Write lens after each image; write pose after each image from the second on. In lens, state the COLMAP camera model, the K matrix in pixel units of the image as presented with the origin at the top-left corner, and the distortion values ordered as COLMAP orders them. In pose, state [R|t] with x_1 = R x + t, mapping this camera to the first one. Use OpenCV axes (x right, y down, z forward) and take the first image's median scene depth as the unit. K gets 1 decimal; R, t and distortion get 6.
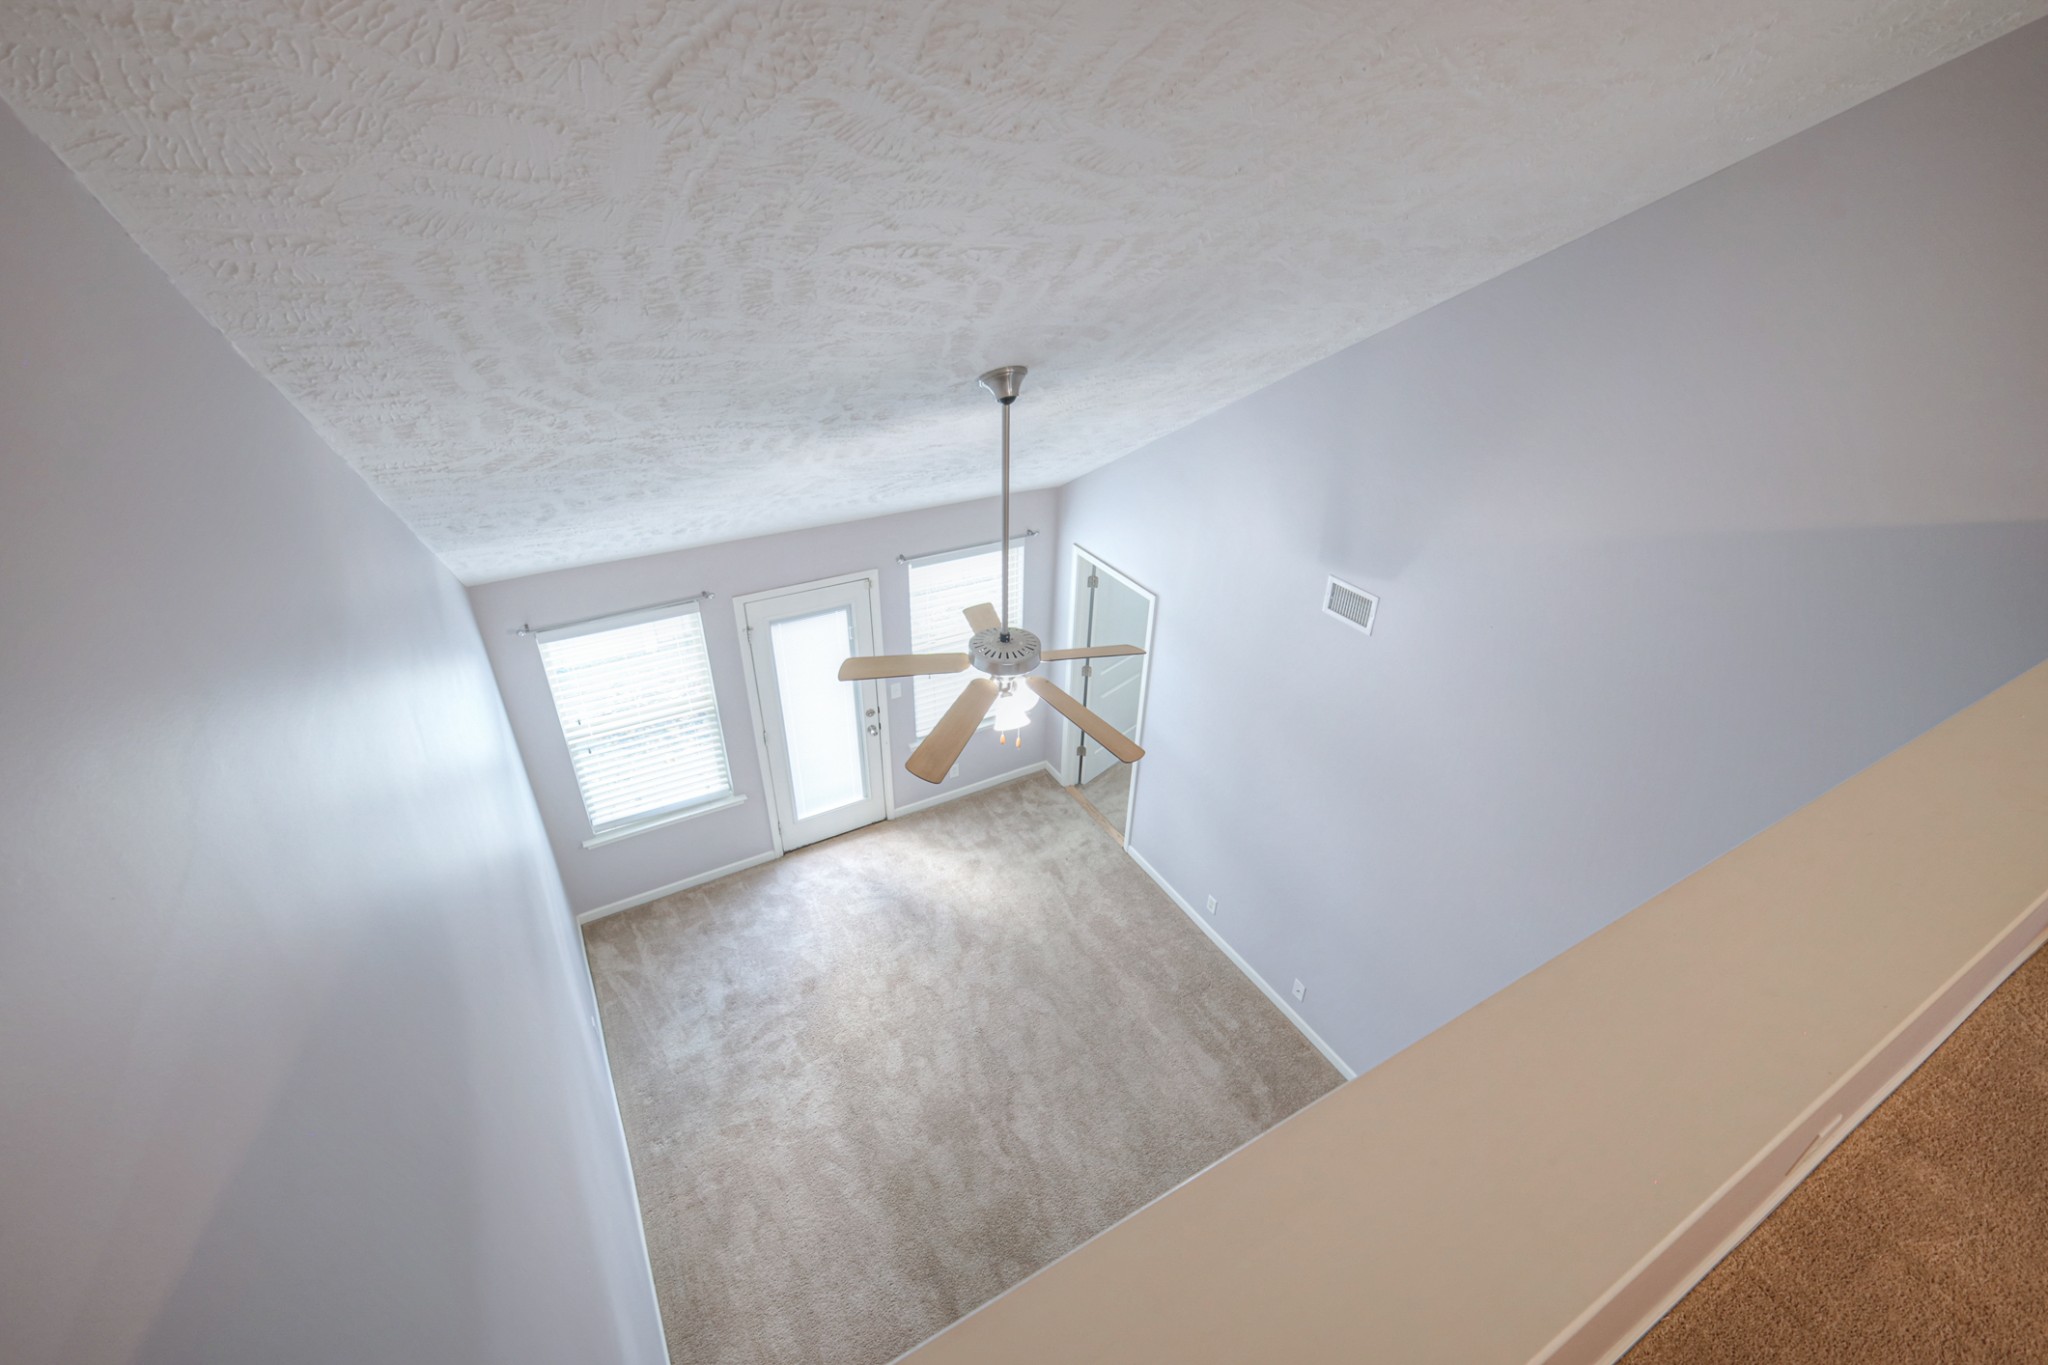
lens RADIAL K [[879.8, 0, 1023.6], [0, 879.8, 679.2], [0, 0, 1]] dist [0.000767, 0.000477]
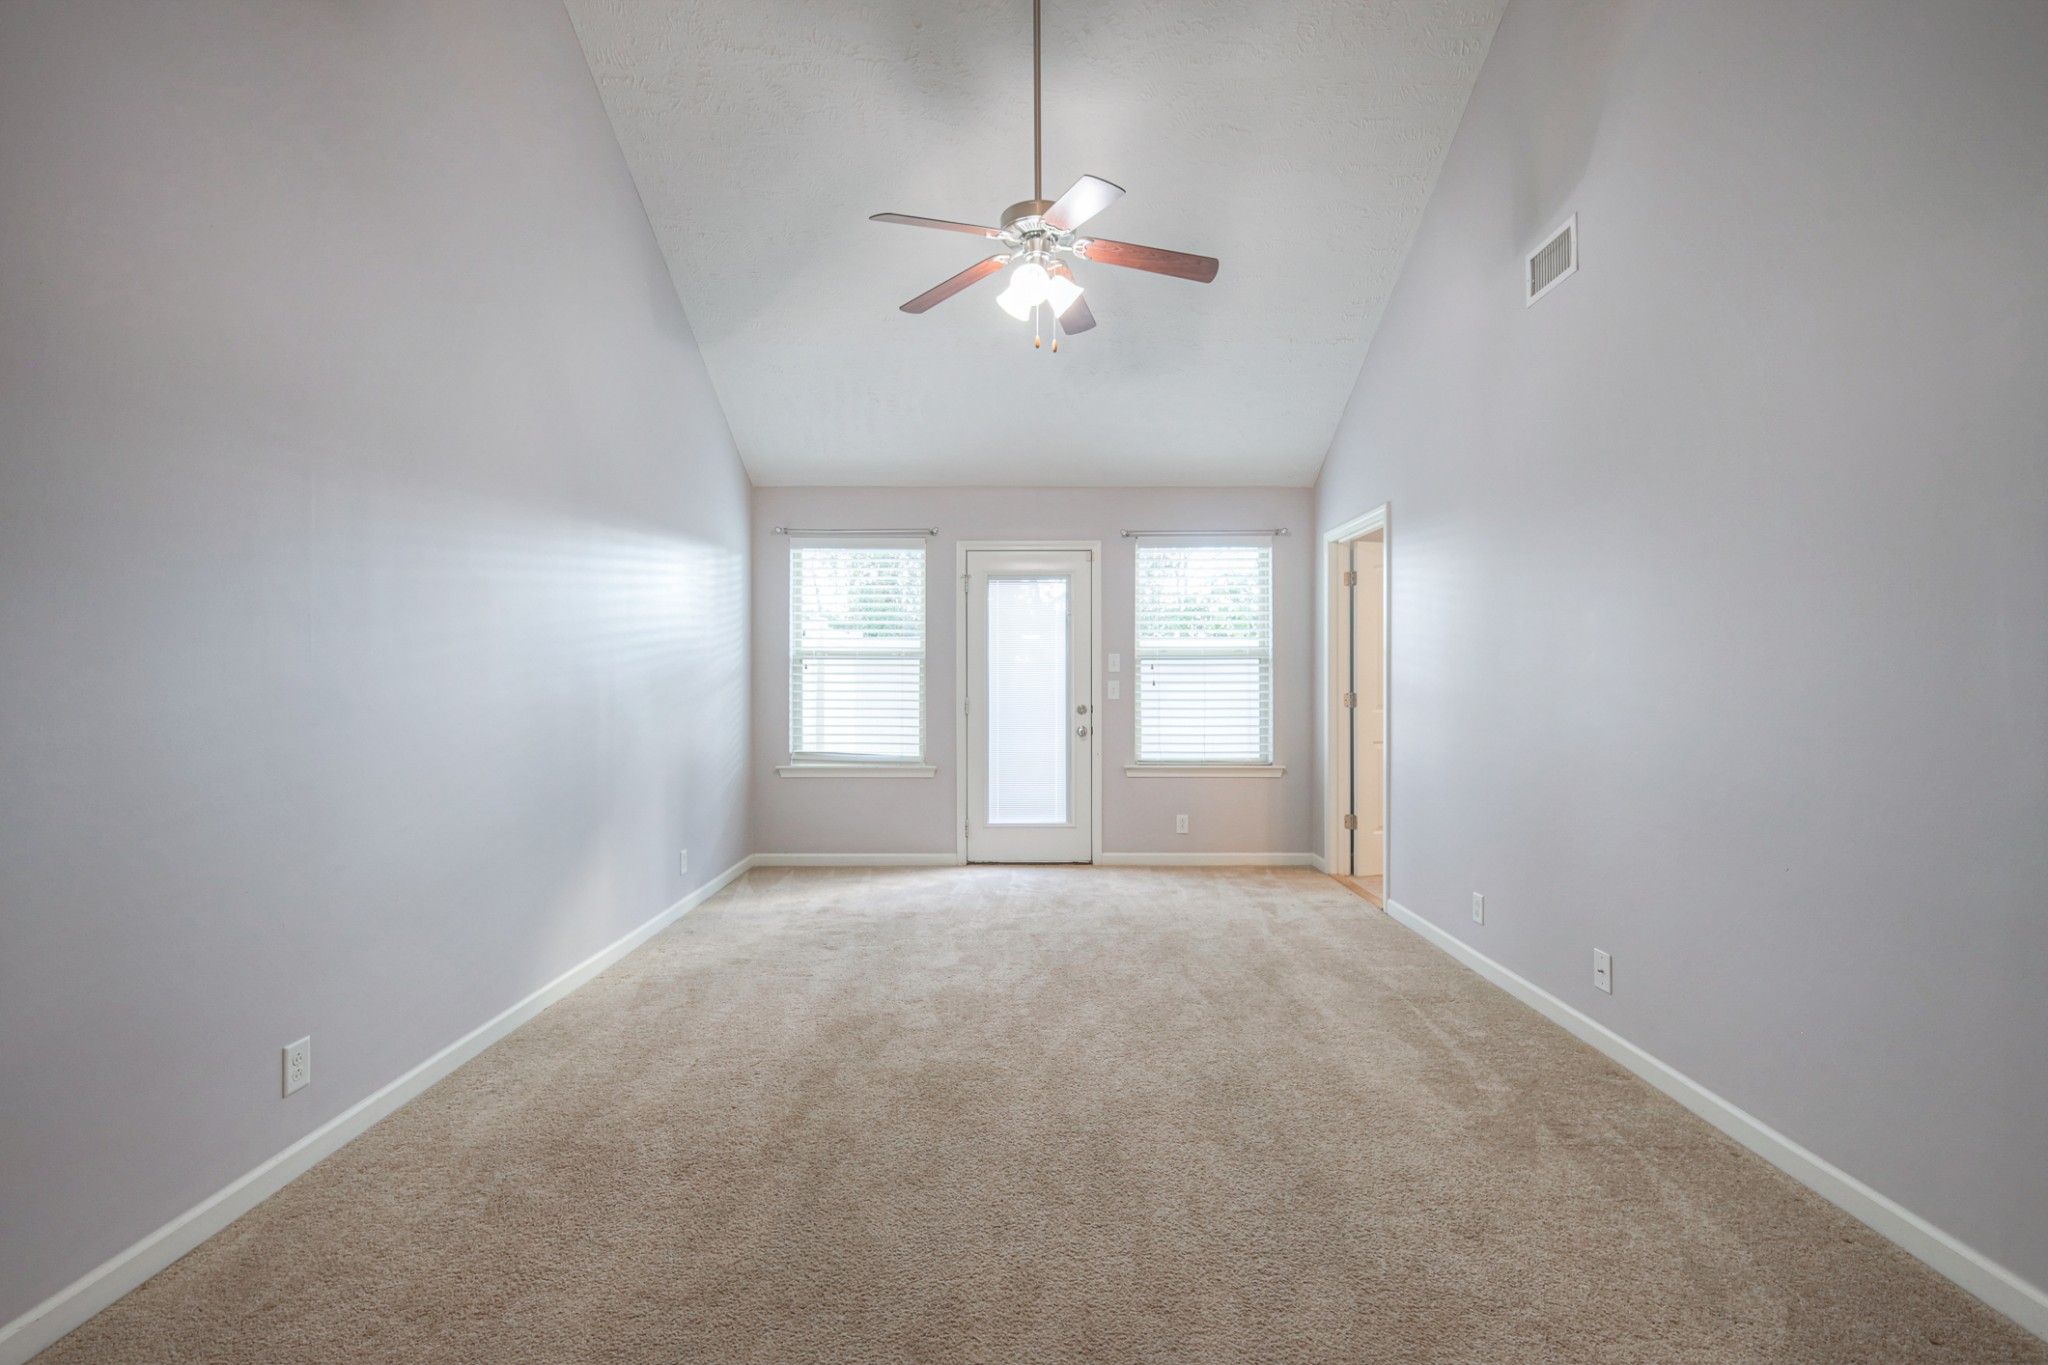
lens RADIAL K [[879.8, 0, 1023.6], [0, 879.8, 679.2], [0, 0, 1]] dist [0.000767, 0.000477]
pose [[0.863432, -0.024238, -0.503882, 0.259263], [-0.243595, 0.854644, -0.458525, 0.492898], [0.441754, 0.518649, 0.732023, 0.321823]]
